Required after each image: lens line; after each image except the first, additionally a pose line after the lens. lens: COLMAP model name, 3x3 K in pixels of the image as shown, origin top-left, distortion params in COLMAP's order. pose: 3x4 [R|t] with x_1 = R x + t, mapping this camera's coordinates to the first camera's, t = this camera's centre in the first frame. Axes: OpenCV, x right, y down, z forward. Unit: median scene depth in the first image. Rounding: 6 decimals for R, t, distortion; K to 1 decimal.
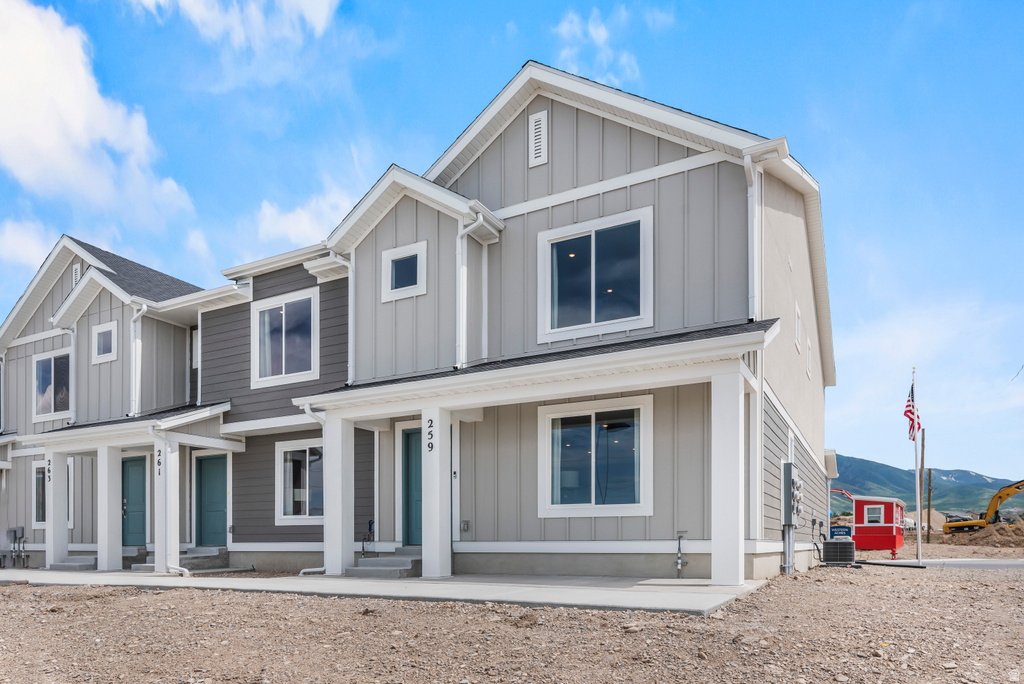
lens RADIAL K [[693.4, 0, 512.1], [0, 693.4, 341.4], [0, 0, 1]] dist [0.002539, 0.002888]
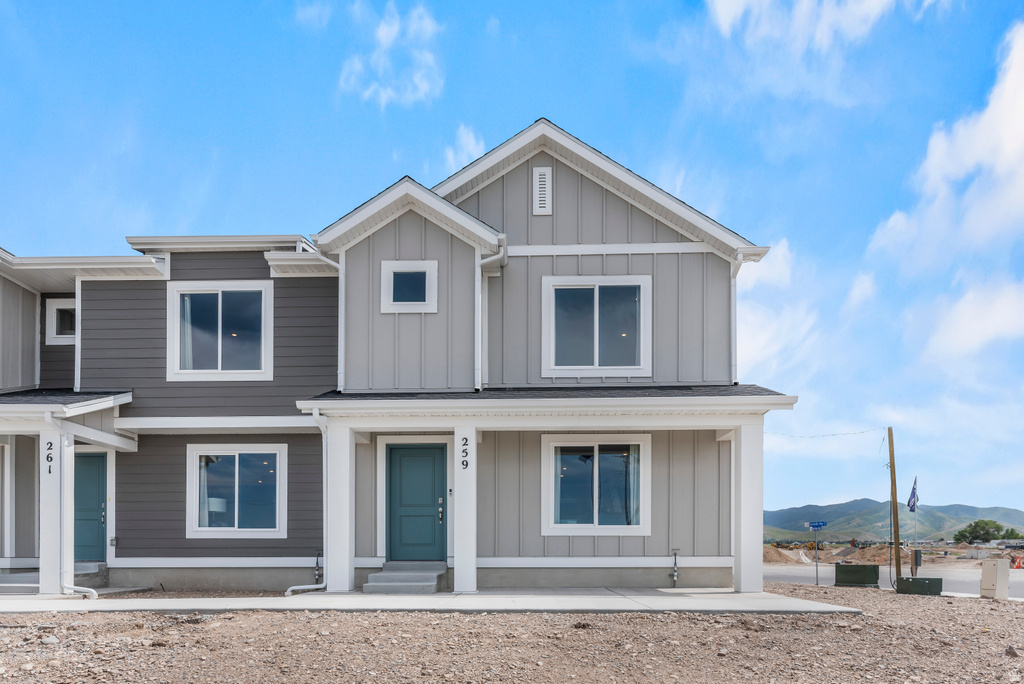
lens RADIAL K [[624.5, 0, 513.6], [0, 624.5, 382.0], [0, 0, 1]] dist [0.005743, -0.004194]
pose [[0.883529, 0.128909, 0.450287, -0.440275], [-0.132352, 0.990912, -0.023985, 0.040098], [-0.449287, -0.038405, 0.892562, 0.136127]]
